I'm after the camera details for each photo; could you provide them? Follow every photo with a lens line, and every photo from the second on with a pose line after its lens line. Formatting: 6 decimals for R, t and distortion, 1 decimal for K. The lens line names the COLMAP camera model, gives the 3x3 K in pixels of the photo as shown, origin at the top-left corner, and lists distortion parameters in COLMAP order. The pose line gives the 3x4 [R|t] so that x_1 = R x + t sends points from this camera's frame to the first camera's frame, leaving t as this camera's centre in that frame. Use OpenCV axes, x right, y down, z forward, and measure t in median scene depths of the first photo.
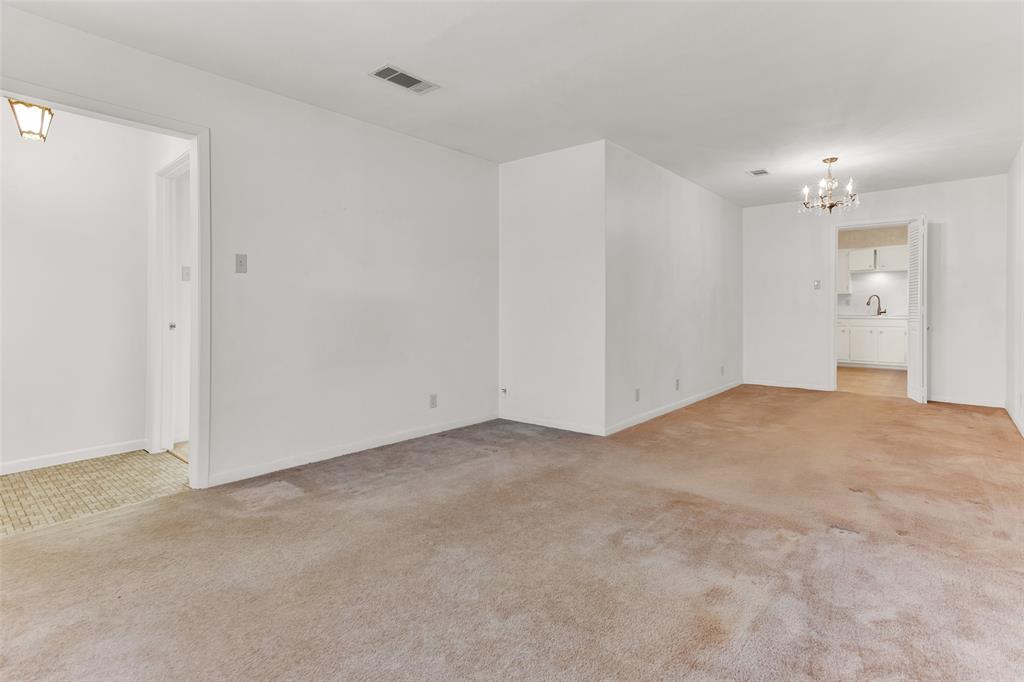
lens RADIAL K [[498.2, 0, 520.2], [0, 498.2, 316.2], [0, 0, 1]] dist [-0.020488, 0.013213]
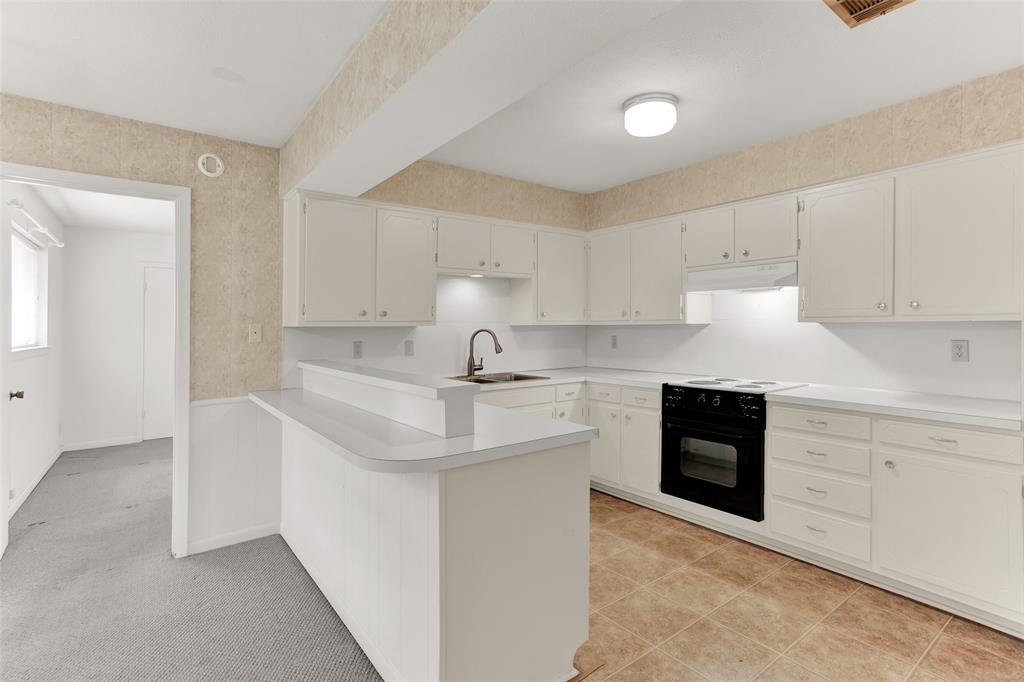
lens RADIAL K [[498.2, 0, 525.6], [0, 498.2, 333.5], [0, 0, 1]] dist [-0.020488, 0.013213]
pose [[0.207504, -0.005276, 0.978220, 0.382559], [0.029841, 0.999554, -0.000939, -0.047895], [-0.977779, 0.029386, 0.207569, 1.097689]]
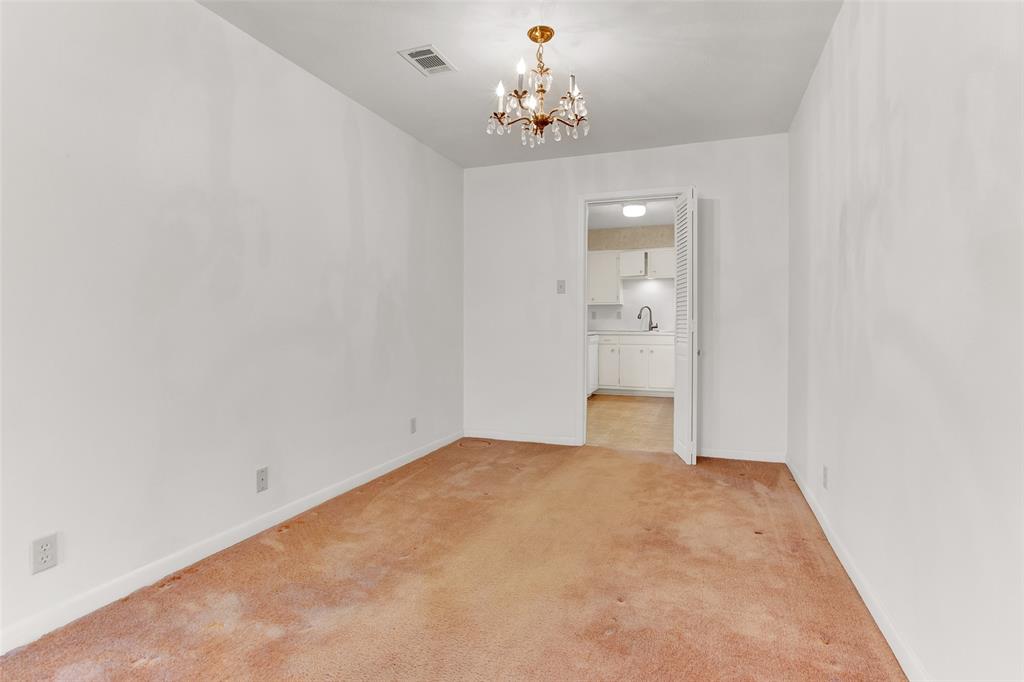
lens RADIAL K [[498.2, 0, 514.1], [0, 498.2, 332.6], [0, 0, 1]] dist [-0.020488, 0.013213]
pose [[0.944480, -0.003098, 0.328554, 0.289886], [0.001091, 0.999980, 0.006294, -0.005217], [-0.328567, -0.005586, 0.944464, 0.351230]]
